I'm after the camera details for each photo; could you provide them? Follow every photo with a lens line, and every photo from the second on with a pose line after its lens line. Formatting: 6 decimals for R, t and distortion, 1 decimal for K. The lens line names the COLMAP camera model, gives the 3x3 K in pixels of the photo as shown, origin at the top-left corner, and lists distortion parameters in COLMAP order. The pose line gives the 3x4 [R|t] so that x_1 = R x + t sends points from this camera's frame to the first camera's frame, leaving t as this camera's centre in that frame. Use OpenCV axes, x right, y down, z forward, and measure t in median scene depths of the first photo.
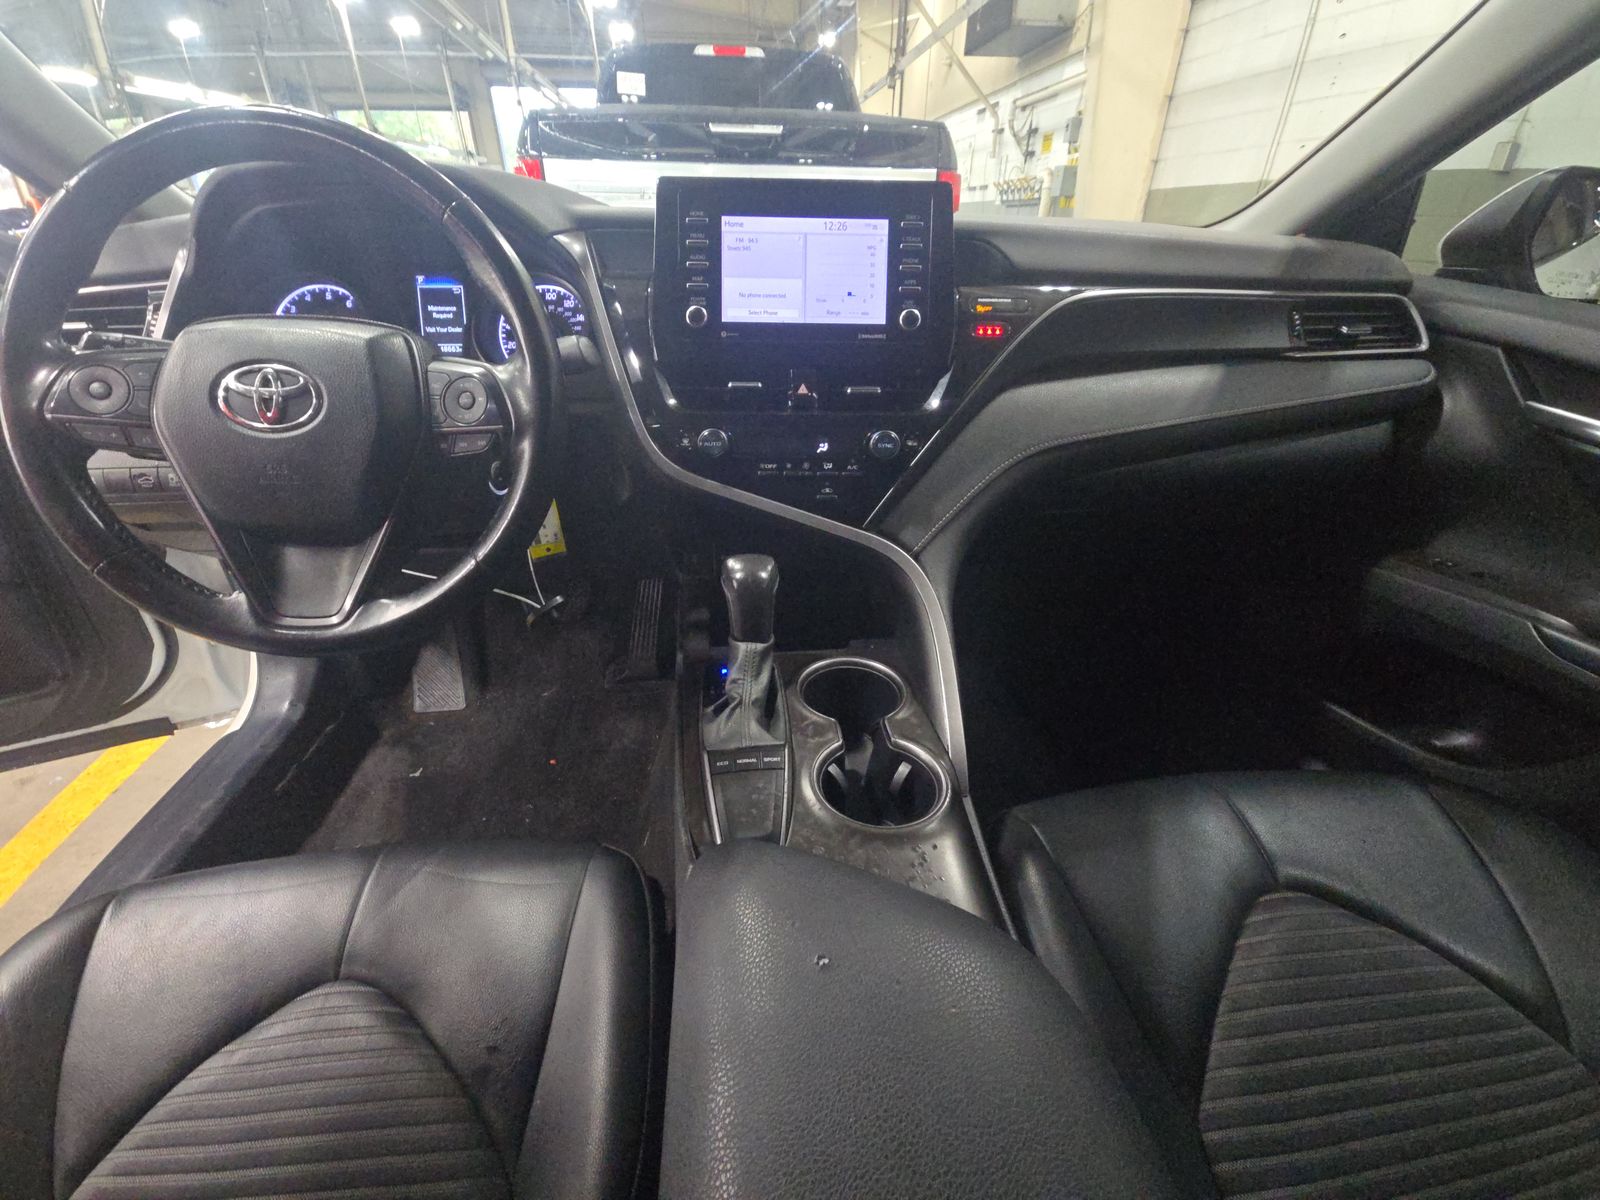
lens RADIAL K [[640.5, 0, 802.6], [0, 640.5, 595.8], [0, 0, 1]] dist [0.003777, -0.000014]
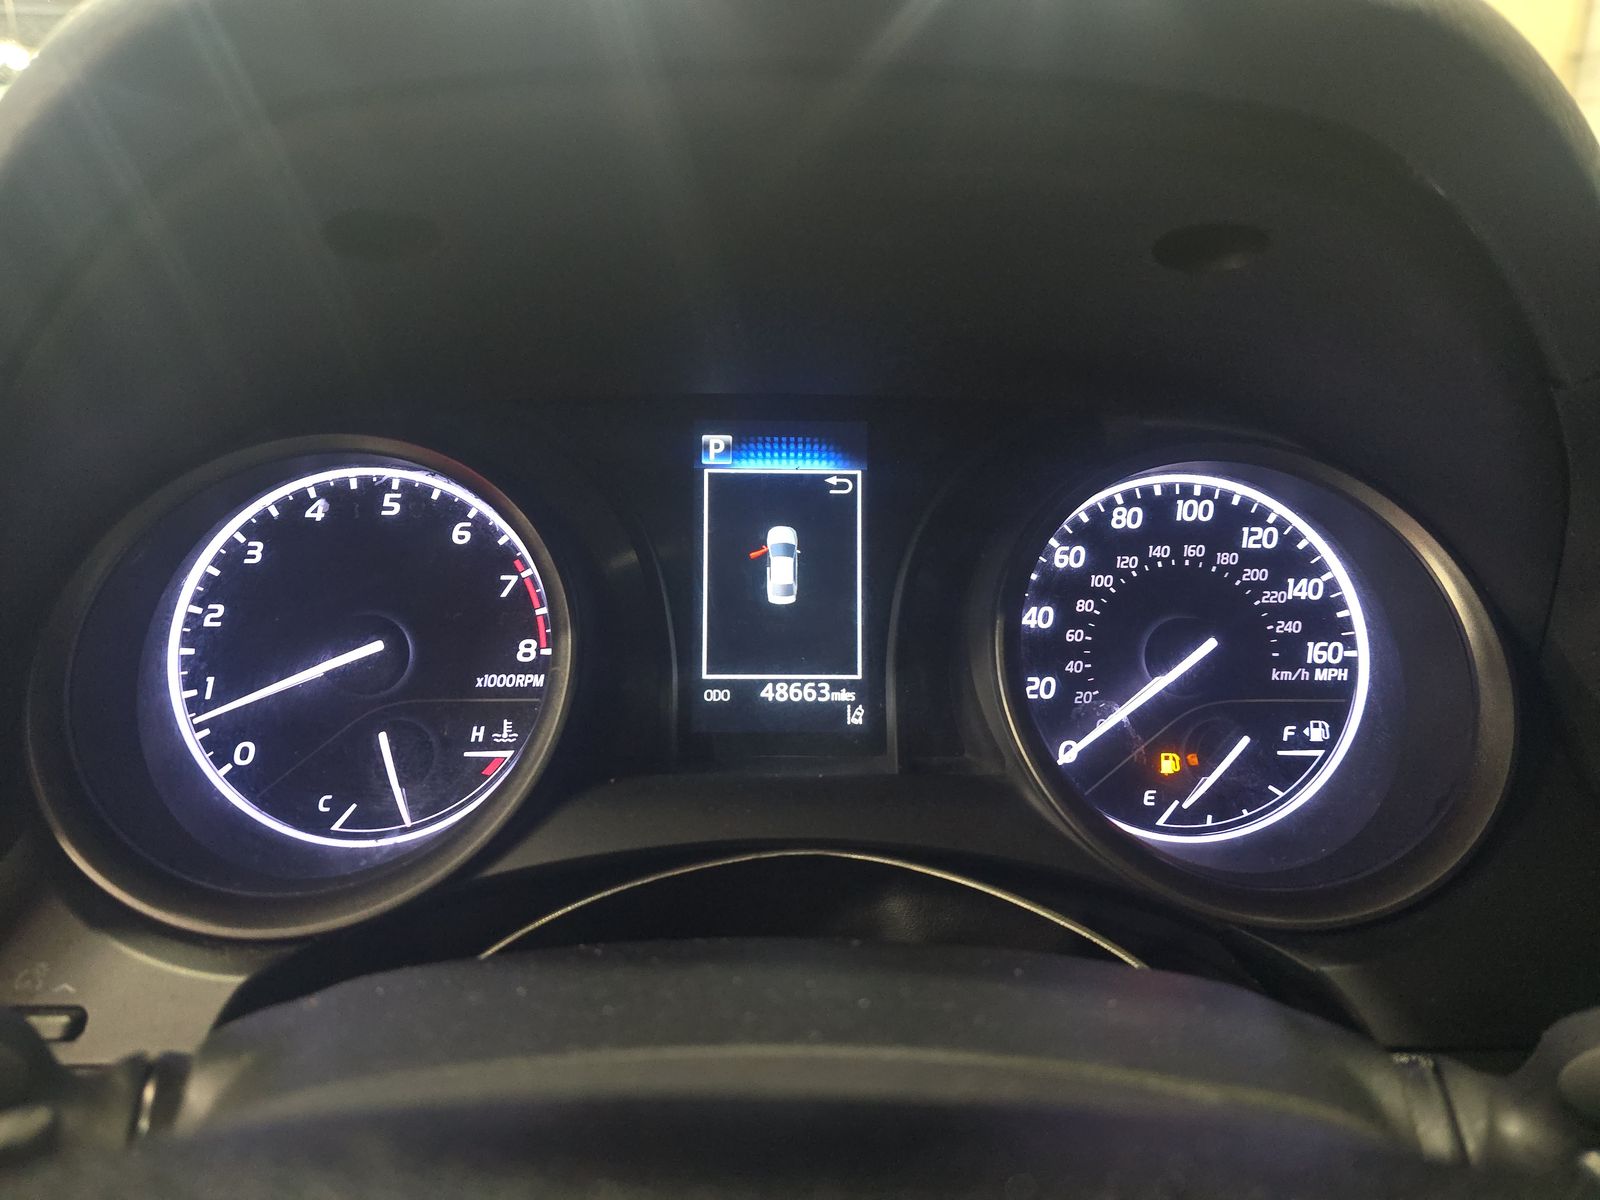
lens RADIAL K [[1084.4, 0, 794.7], [0, 1084.4, 596.1], [0, 0, 1]] dist [0.016986, -0.017770]
pose [[0.997918, 0.026348, -0.058870, -0.544804], [-0.038050, 0.977493, -0.207509, -0.343604], [0.052078, 0.209317, 0.976460, 0.580081]]
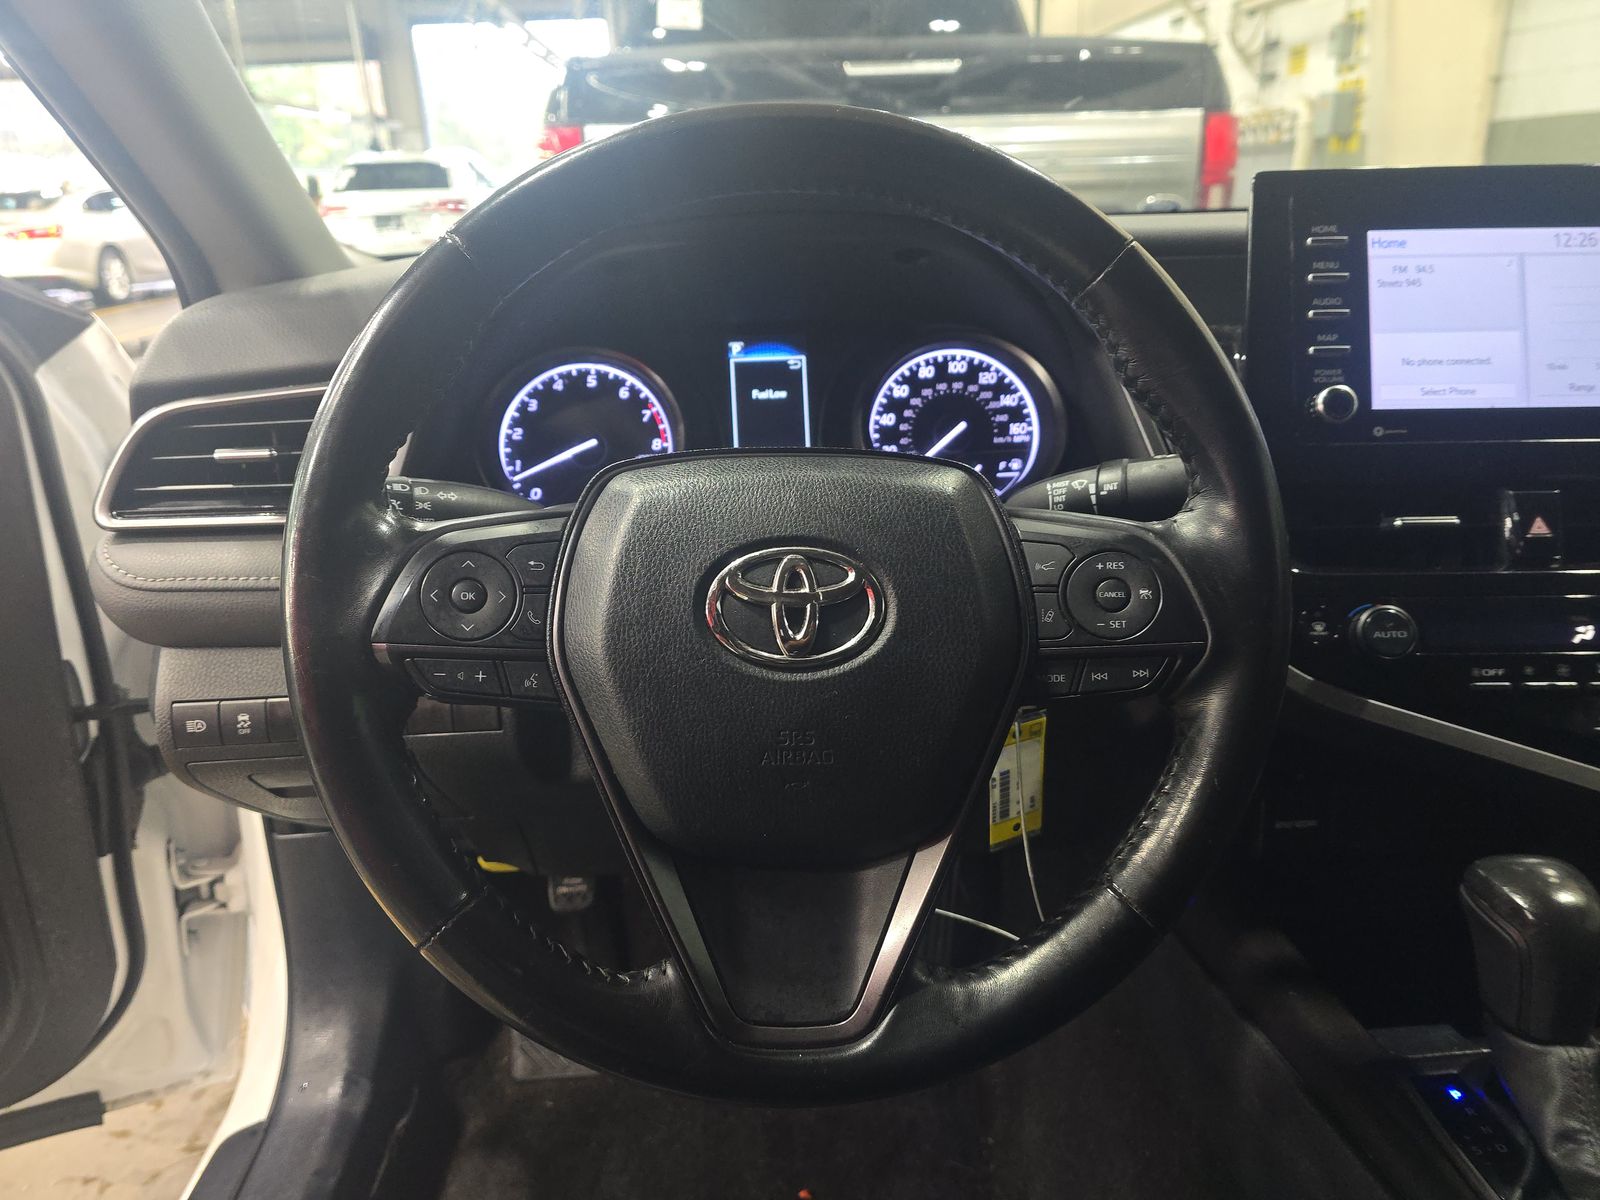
lens RADIAL K [[1084.4, 0, 806.8], [0, 1084.4, 602.5], [0, 0, 1]] dist [0.016986, -0.017770]
pose [[0.997799, -0.020000, -0.063230, -0.483523], [0.009261, 0.986121, -0.165767, -0.102843], [0.065668, 0.164817, 0.984136, 0.073678]]
